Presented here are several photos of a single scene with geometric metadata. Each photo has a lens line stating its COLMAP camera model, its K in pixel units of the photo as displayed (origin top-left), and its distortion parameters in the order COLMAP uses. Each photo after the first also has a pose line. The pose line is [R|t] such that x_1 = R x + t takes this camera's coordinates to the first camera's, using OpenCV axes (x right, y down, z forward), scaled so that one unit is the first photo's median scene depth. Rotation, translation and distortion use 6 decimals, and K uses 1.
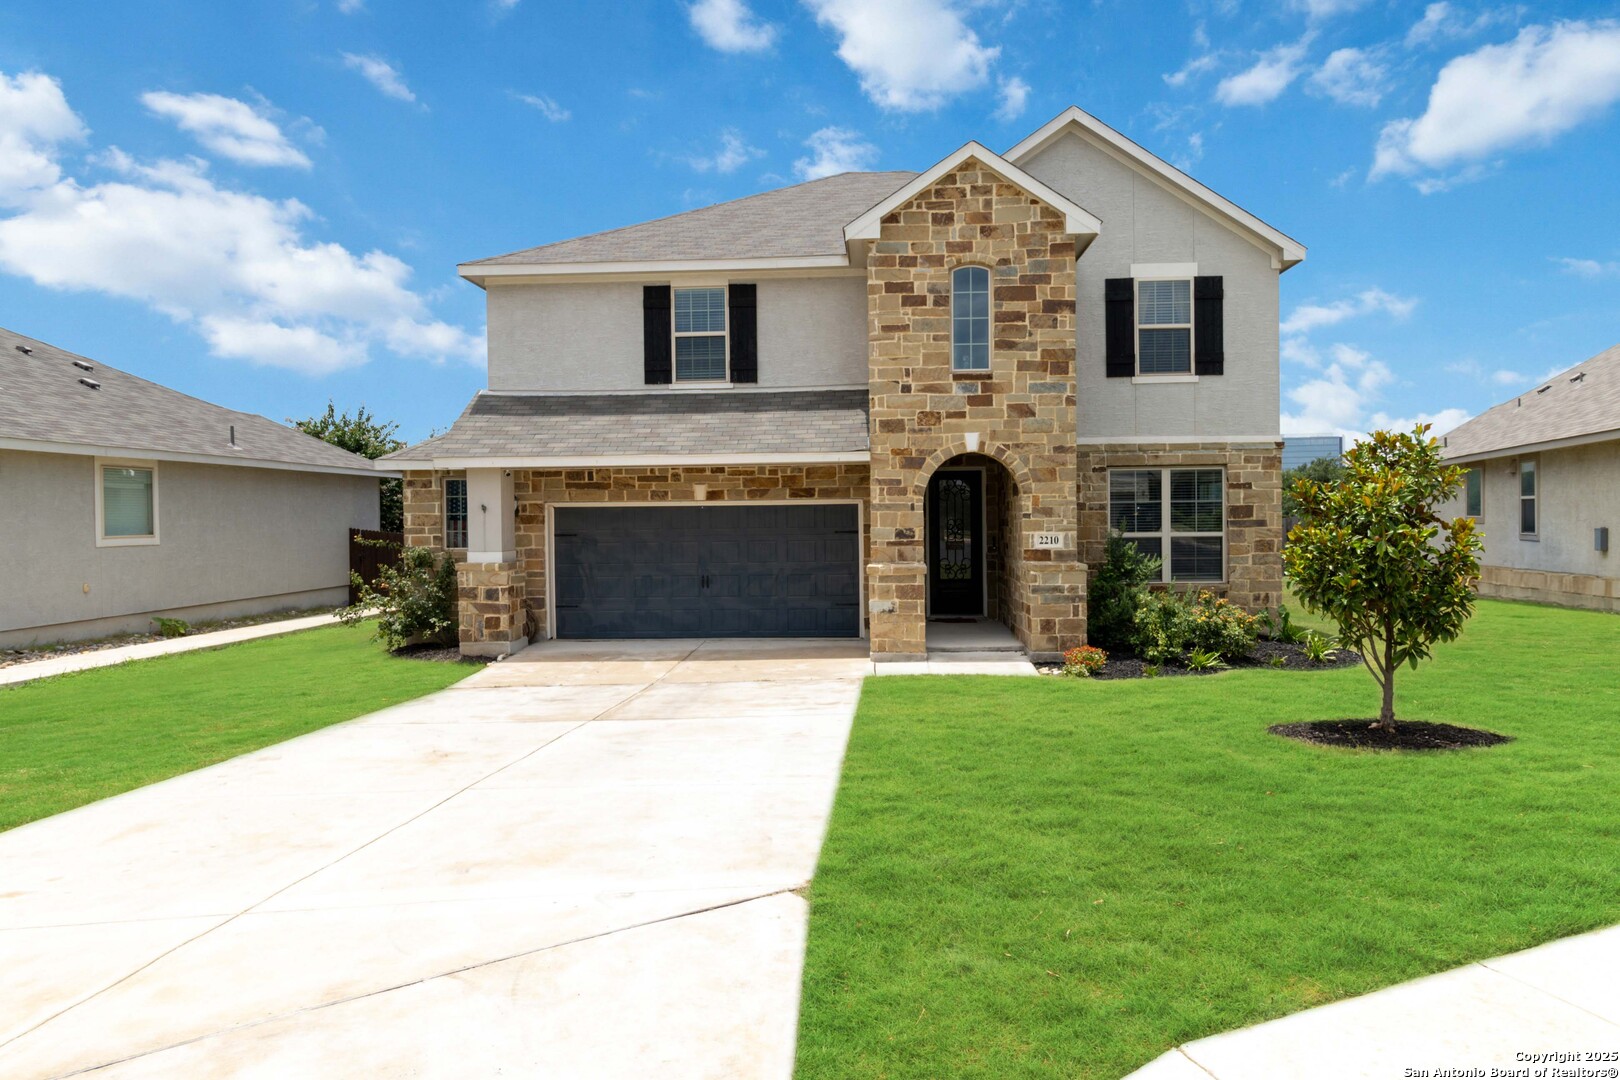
lens RADIAL K [[666.5, 0, 809.9], [0, 666.5, 534.7], [0, 0, 1]] dist [-0.002279, -0.000040]
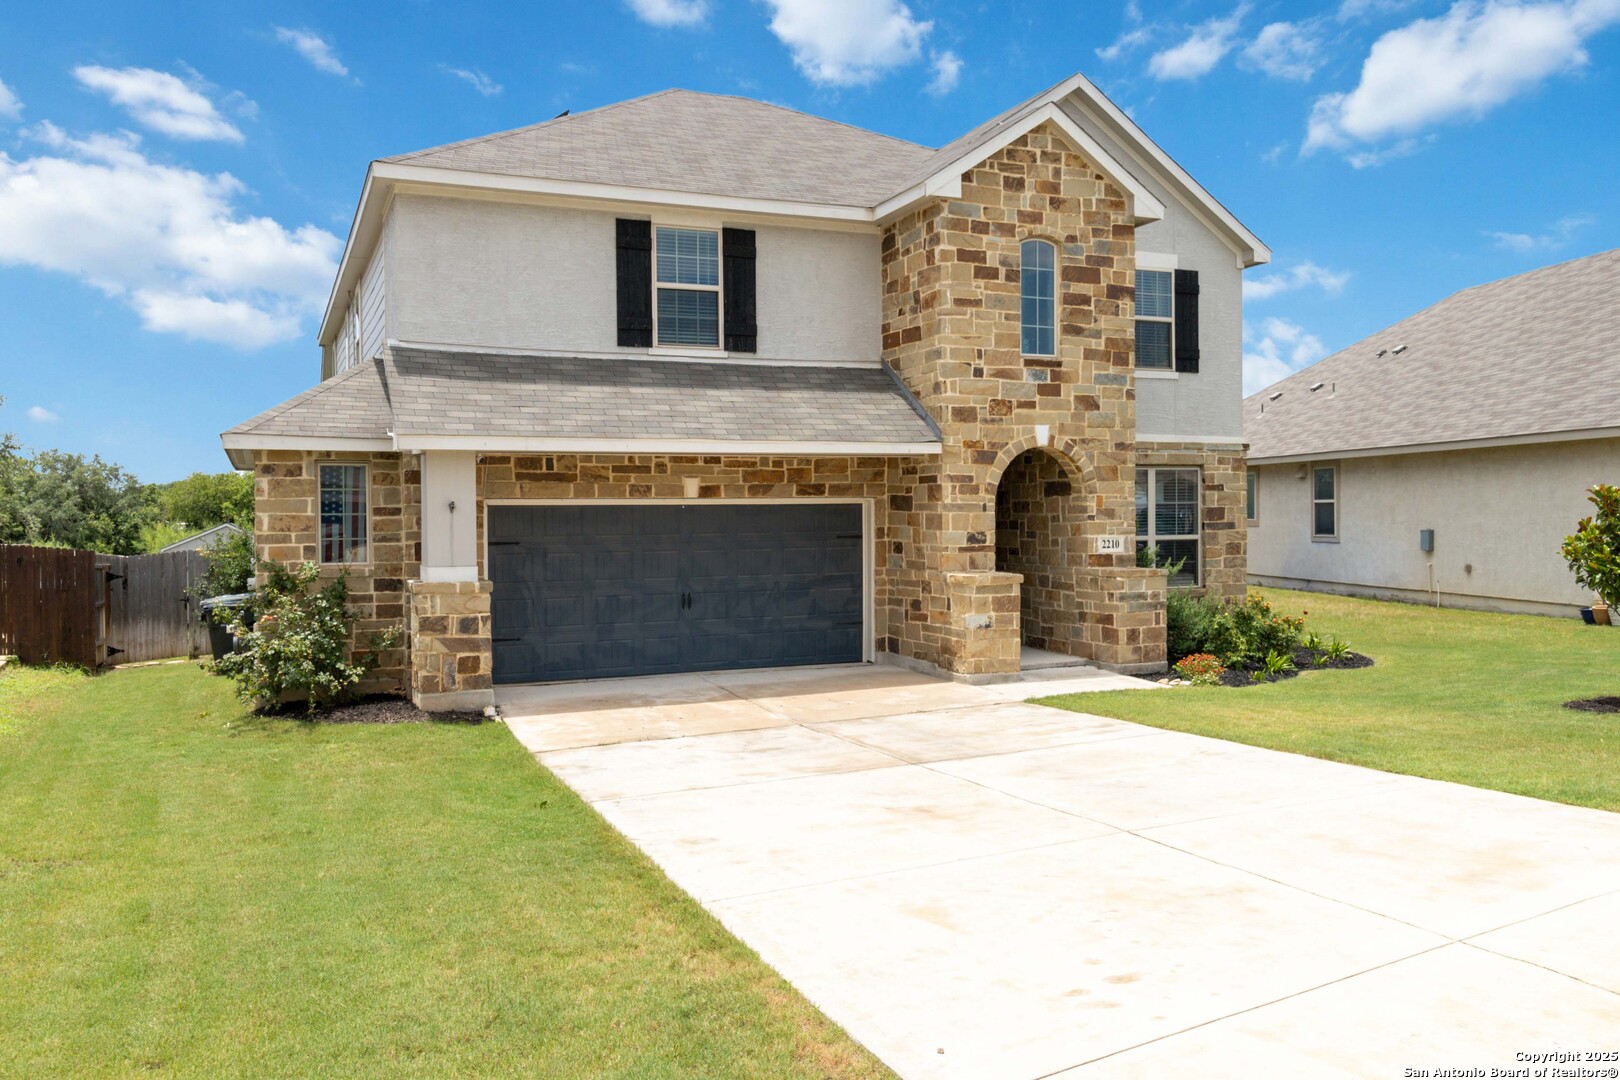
lens RADIAL K [[826.5, 0, 809.6], [0, 826.5, 540.0], [0, 0, 1]] dist [-0.001202, -0.000075]
pose [[0.953922, -0.006984, 0.299973, -0.328356], [0.007597, 0.999971, -0.000877, 0.000343], [-0.299958, 0.003116, 0.953947, 0.025985]]
